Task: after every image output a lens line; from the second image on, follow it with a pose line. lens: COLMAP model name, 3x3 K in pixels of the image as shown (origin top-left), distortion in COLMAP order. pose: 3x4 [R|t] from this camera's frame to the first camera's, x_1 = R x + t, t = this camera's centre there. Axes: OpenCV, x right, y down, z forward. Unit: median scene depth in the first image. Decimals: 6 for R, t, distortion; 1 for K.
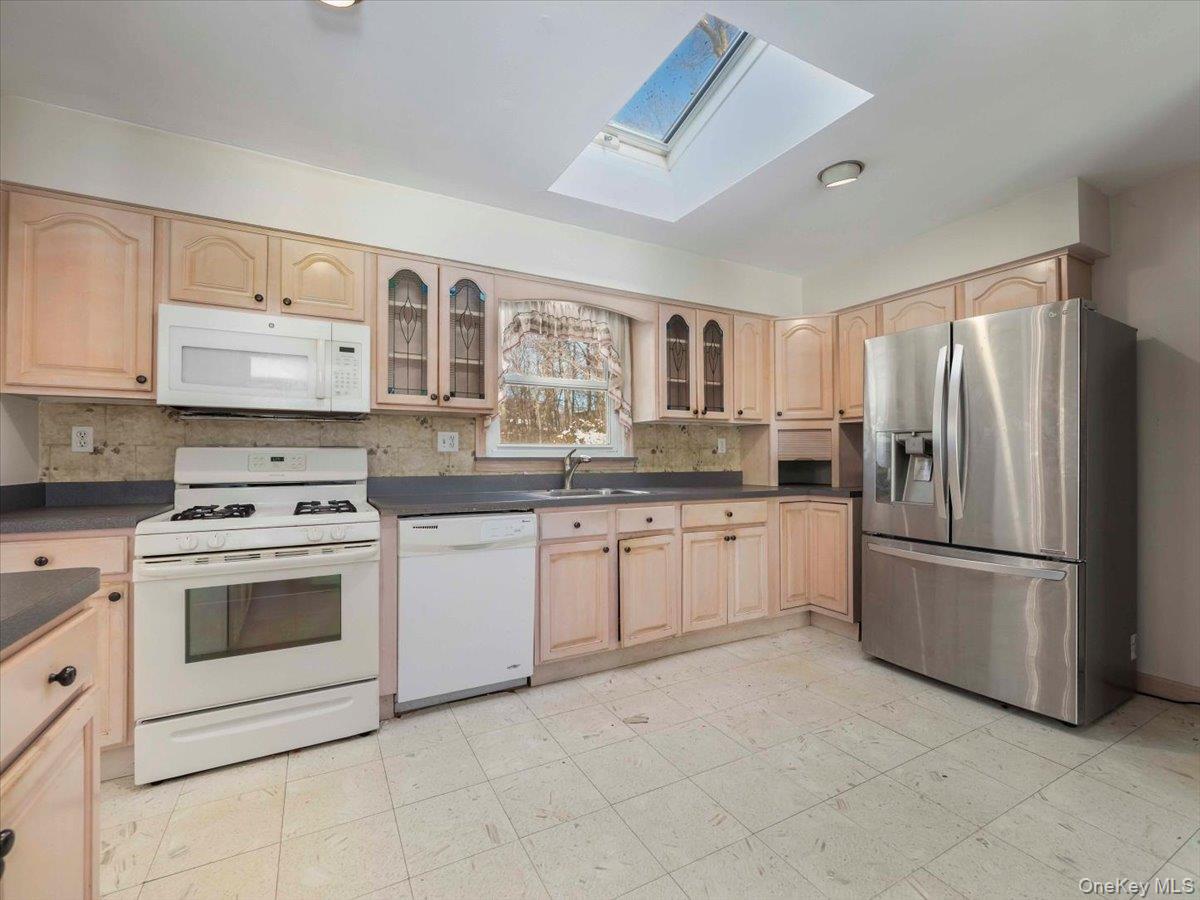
lens RADIAL K [[507.3, 0, 594.3], [0, 507.3, 452.5], [0, 0, 1]] dist [-0.000133, -0.003778]
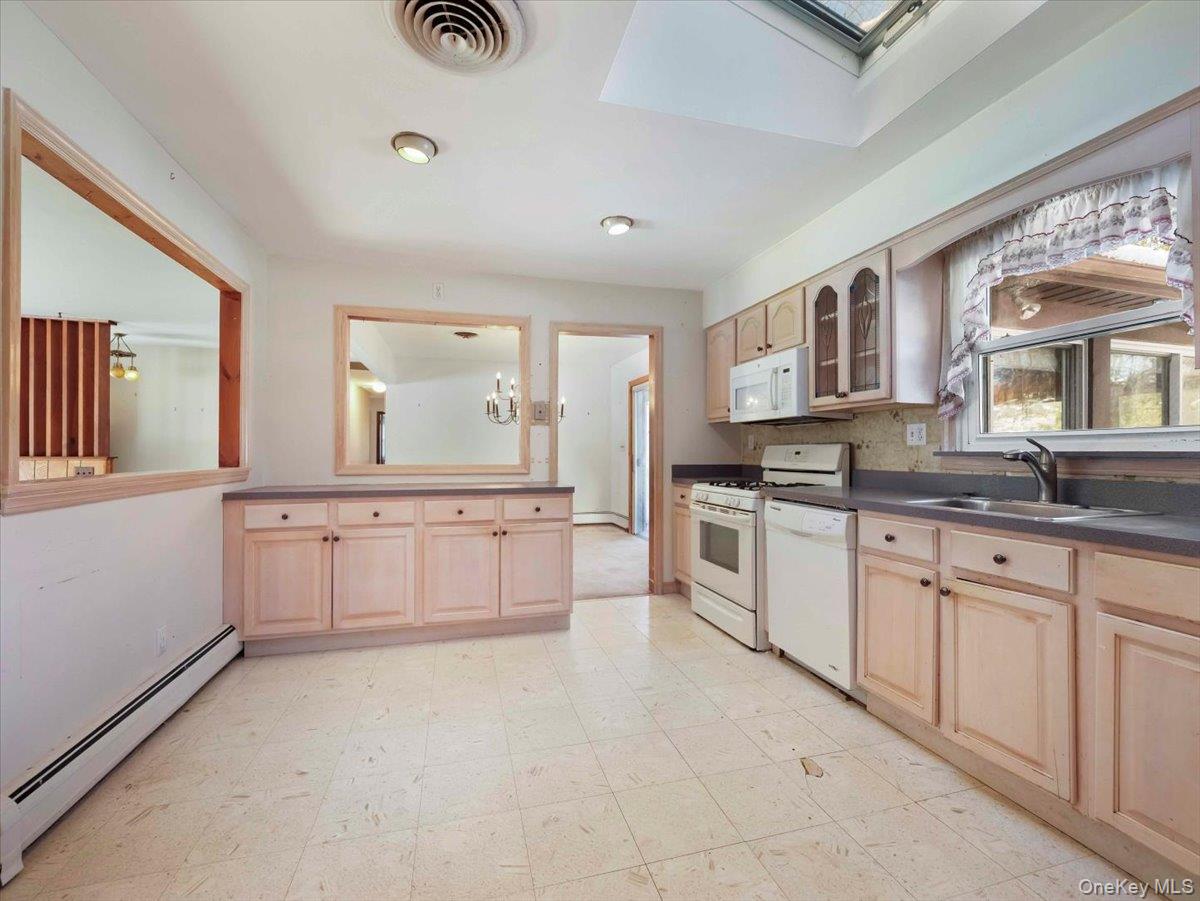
lens RADIAL K [[507.3, 0, 582.3], [0, 507.3, 448.1], [0, 0, 1]] dist [-0.000133, -0.003778]
pose [[-0.228260, -0.006058, -0.973581, 0.835427], [0.010747, 0.999904, -0.008742, 0.005160], [0.973541, -0.012458, -0.228173, 0.707312]]
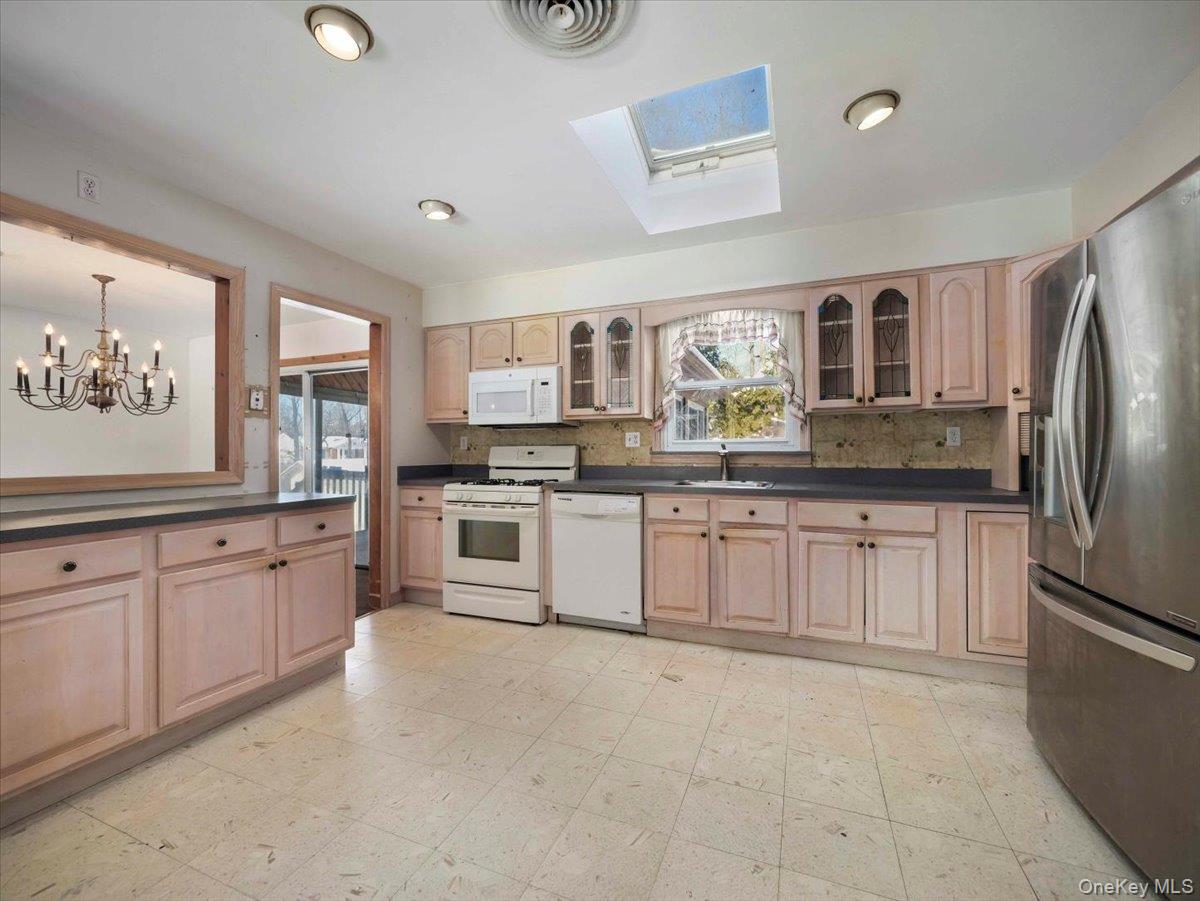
lens RADIAL K [[507.3, 0, 595.4], [0, 507.3, 448.4], [0, 0, 1]] dist [-0.000133, -0.003778]
pose [[0.637343, -0.004691, -0.770566, 0.743339], [0.011494, 0.999928, 0.003419, -0.005018], [0.770494, -0.011036, 0.637351, 0.106906]]
